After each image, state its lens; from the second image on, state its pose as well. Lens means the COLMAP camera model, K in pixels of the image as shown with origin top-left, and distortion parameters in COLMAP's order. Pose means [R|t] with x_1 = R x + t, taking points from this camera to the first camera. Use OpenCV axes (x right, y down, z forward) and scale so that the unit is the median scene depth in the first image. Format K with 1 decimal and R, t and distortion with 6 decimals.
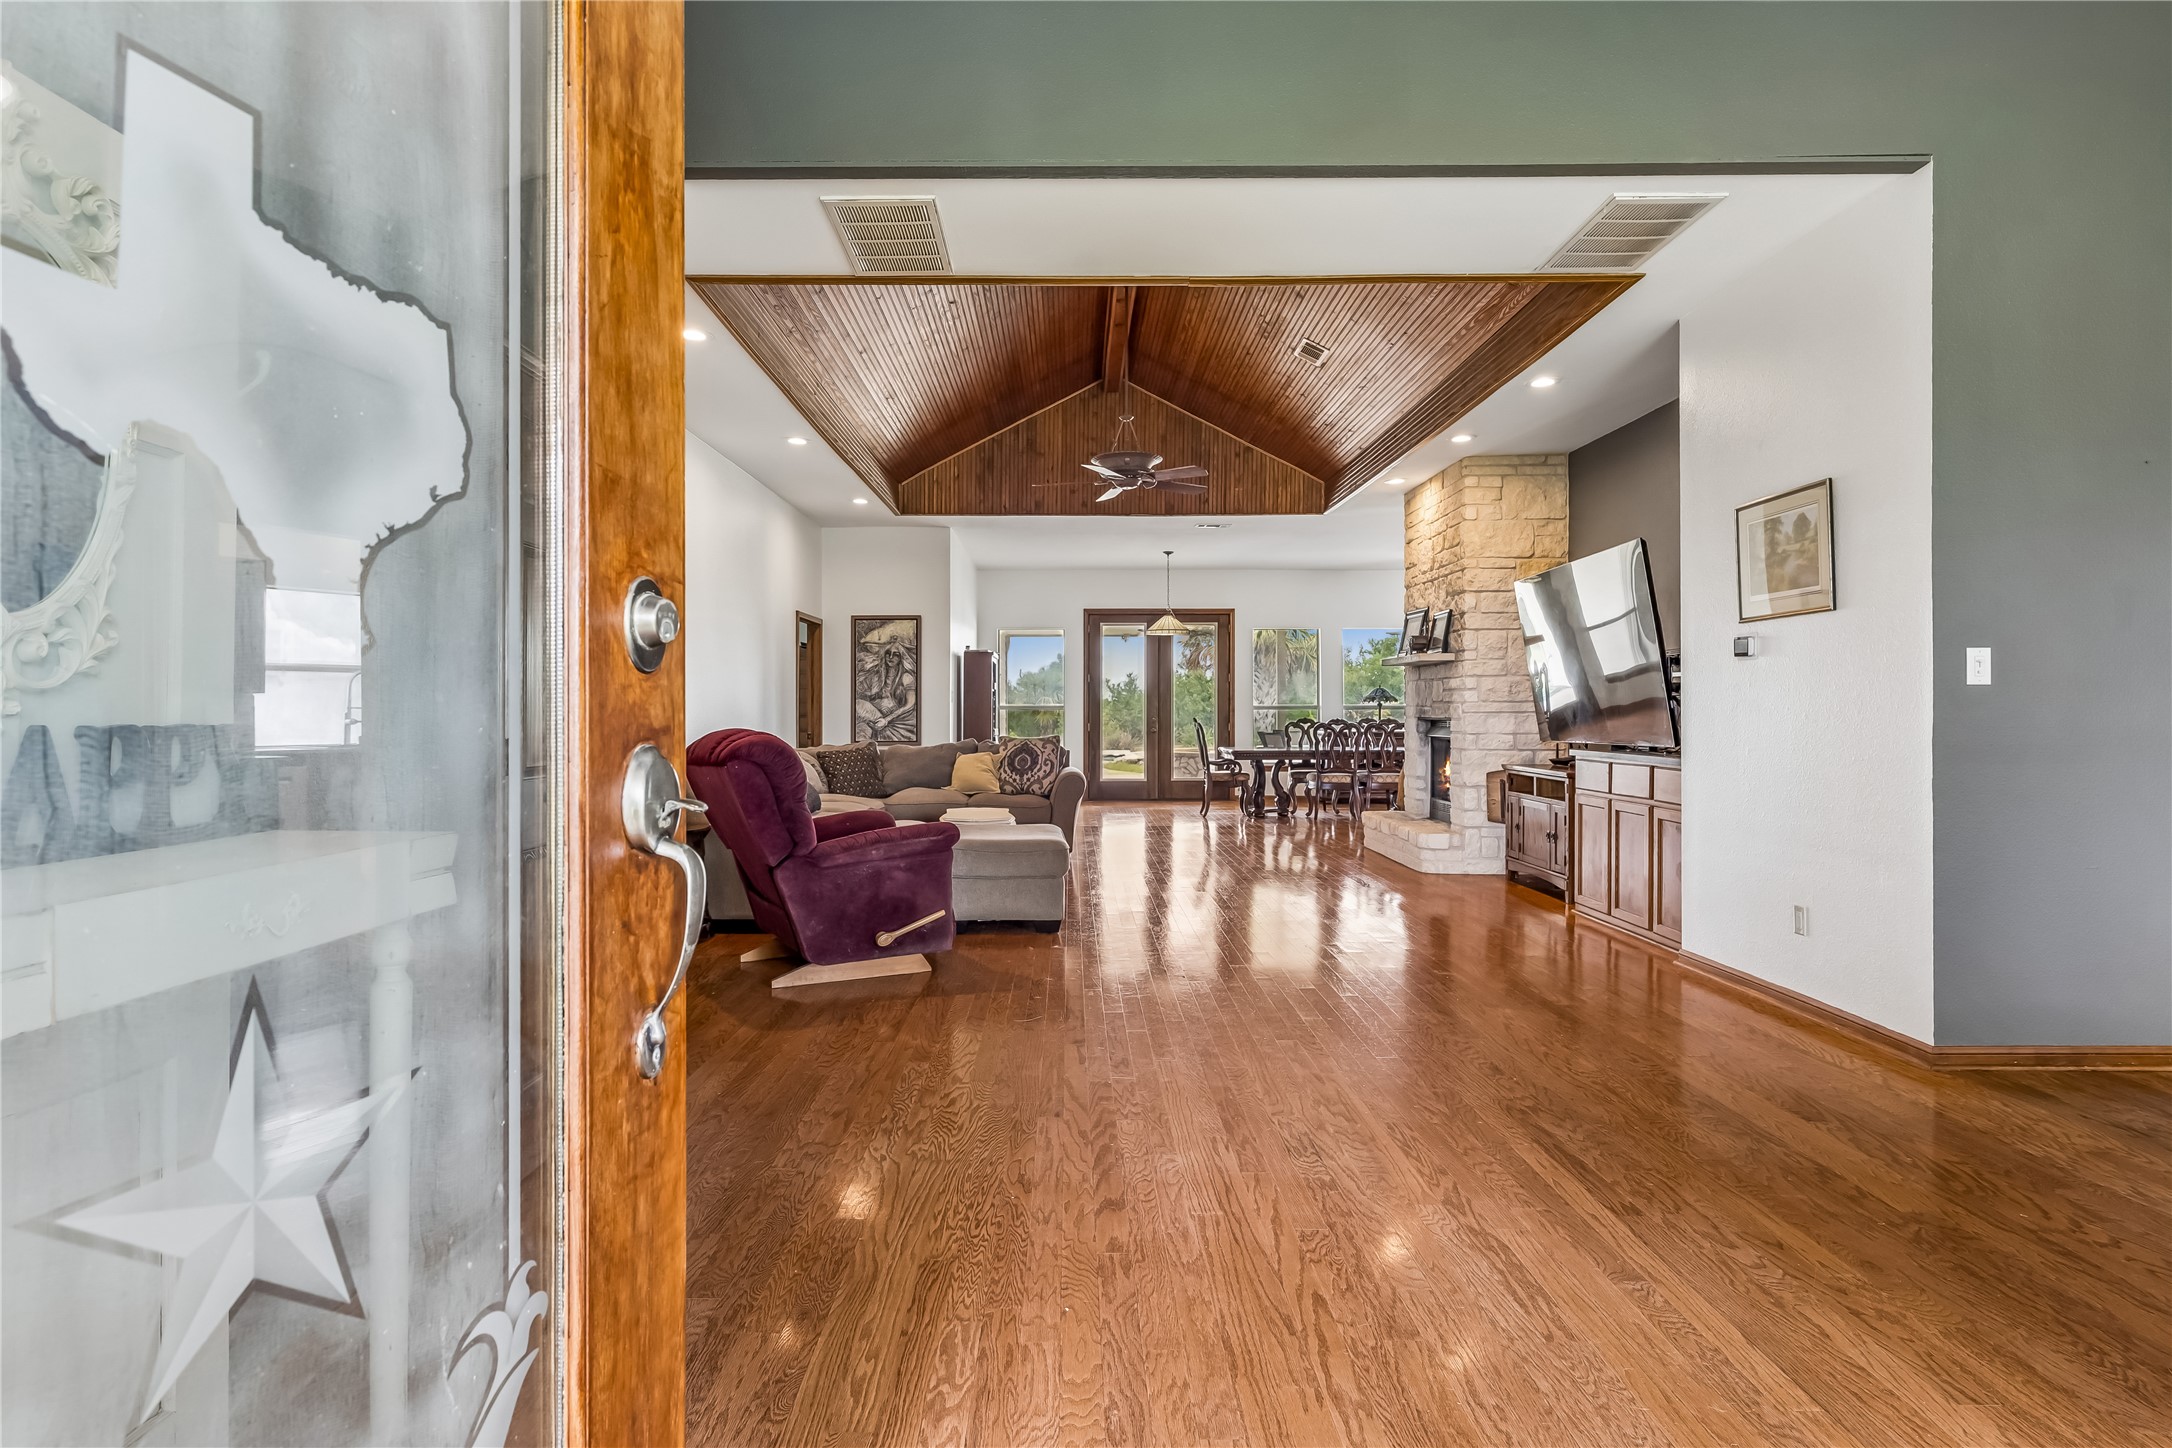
lens RADIAL K [[1212.9, 0, 1086.0], [0, 1212.9, 724.0], [0, 0, 1]] dist [0.004260, -0.001138]
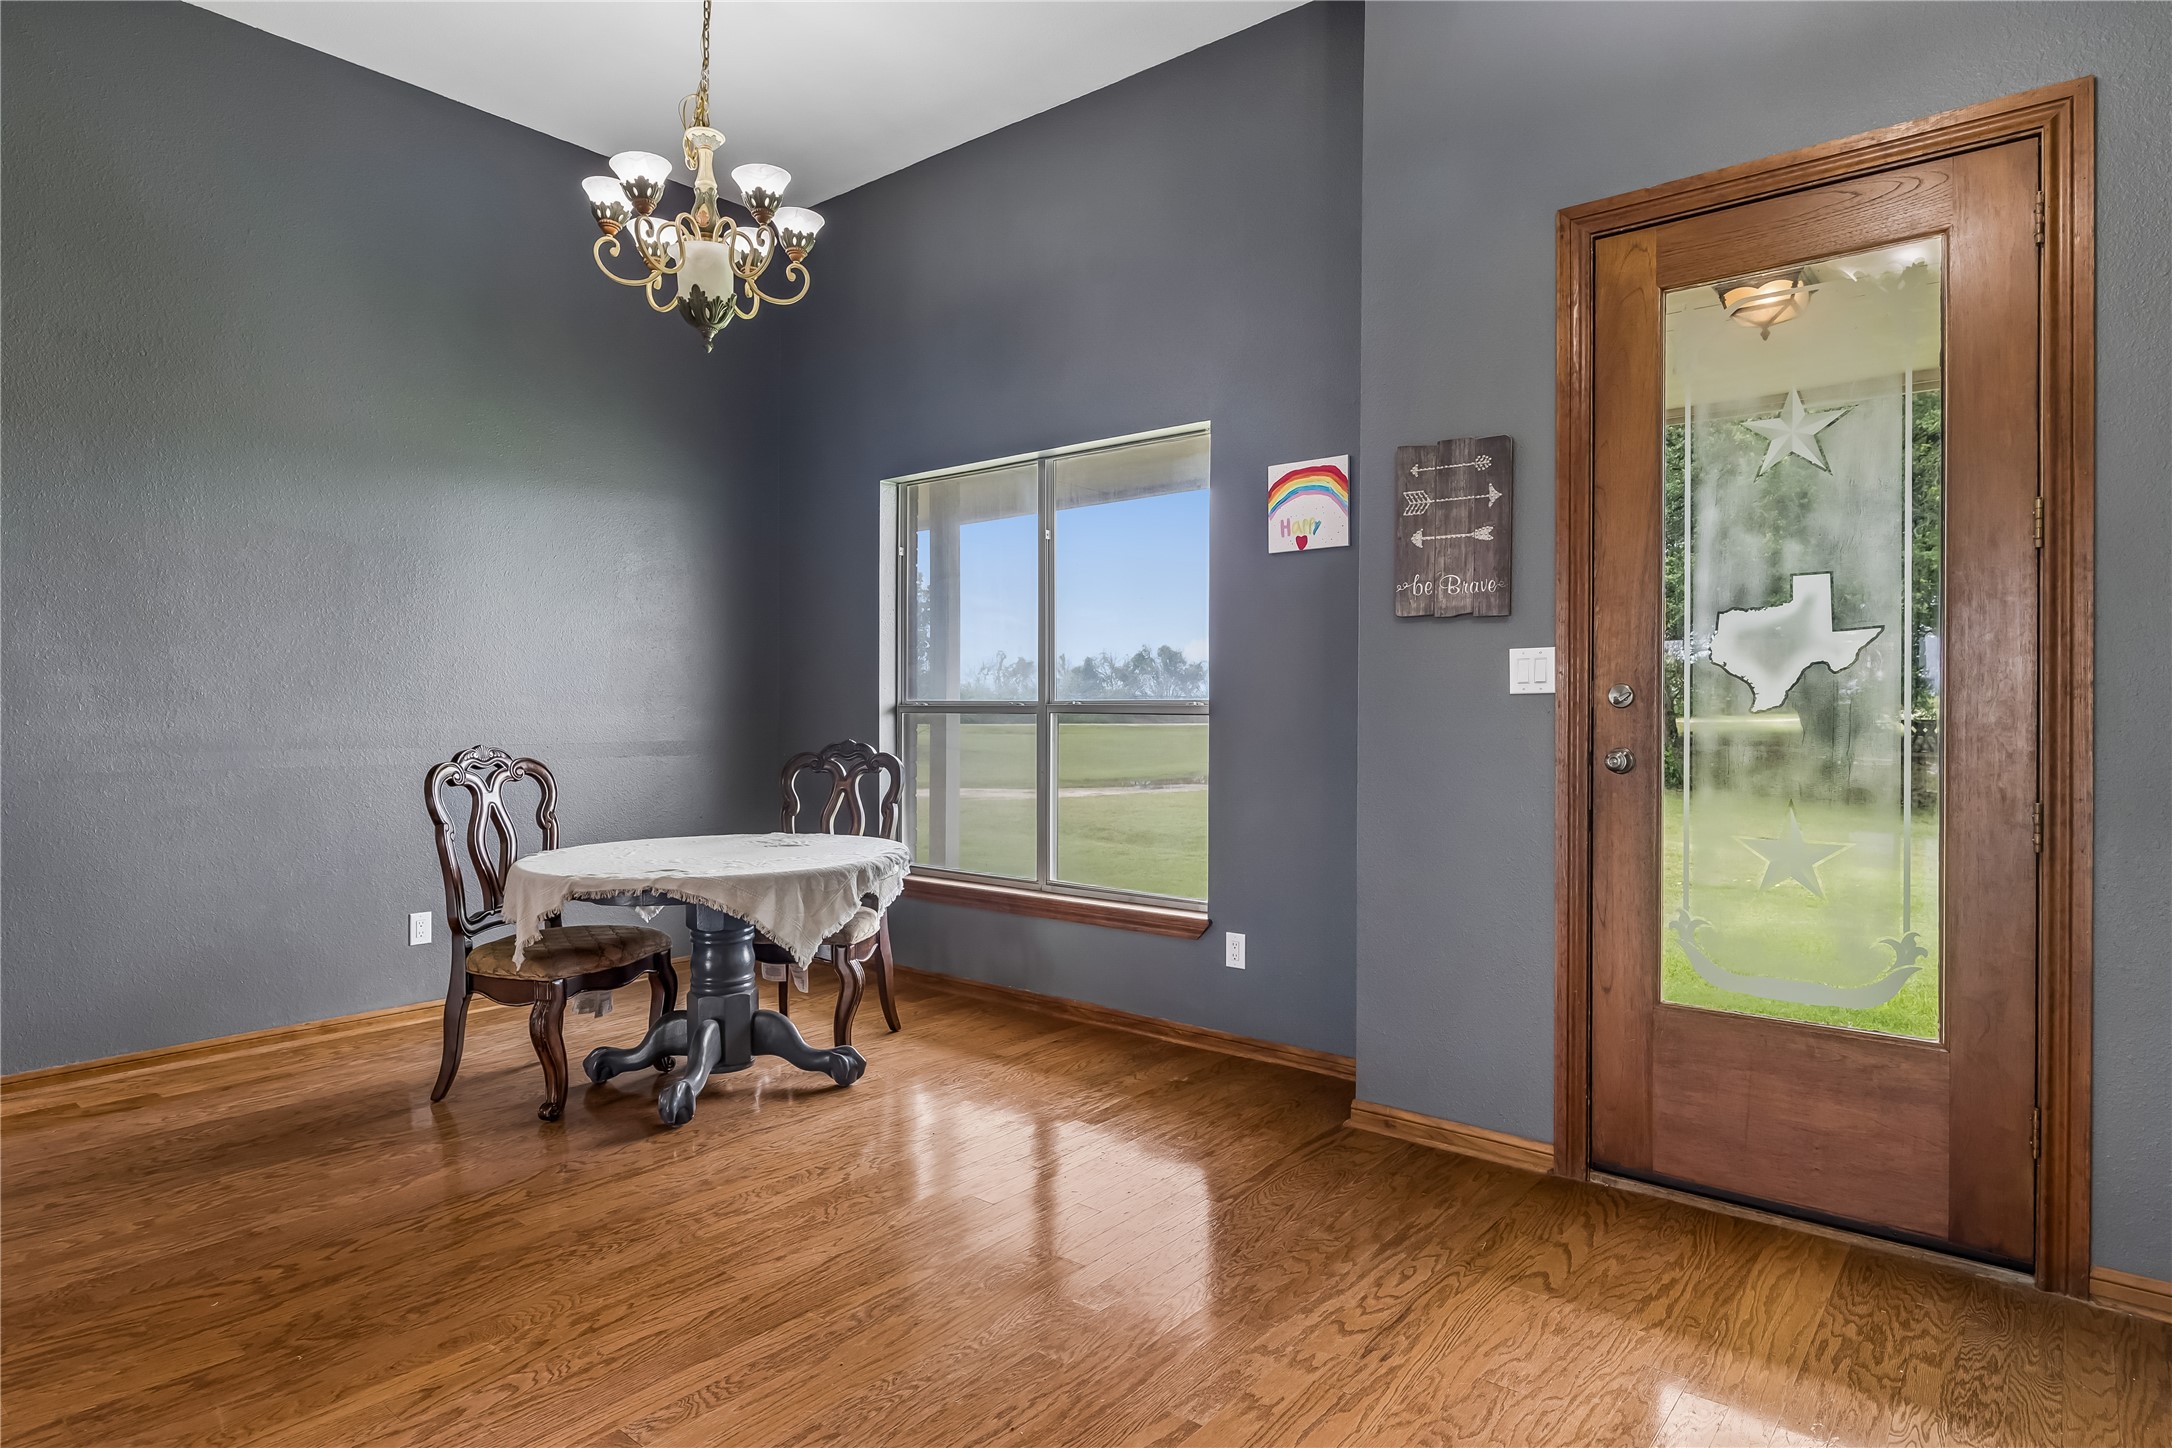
lens RADIAL K [[1239.6, 0, 1086.0], [0, 1239.6, 724.0], [0, 0, 1]] dist [0.000023, -0.000272]
pose [[-0.784027, -0.003193, 0.620718, -0.290418], [0.002785, 0.999959, 0.008661, -0.017114], [-0.620720, 0.008519, -0.783986, 1.440257]]
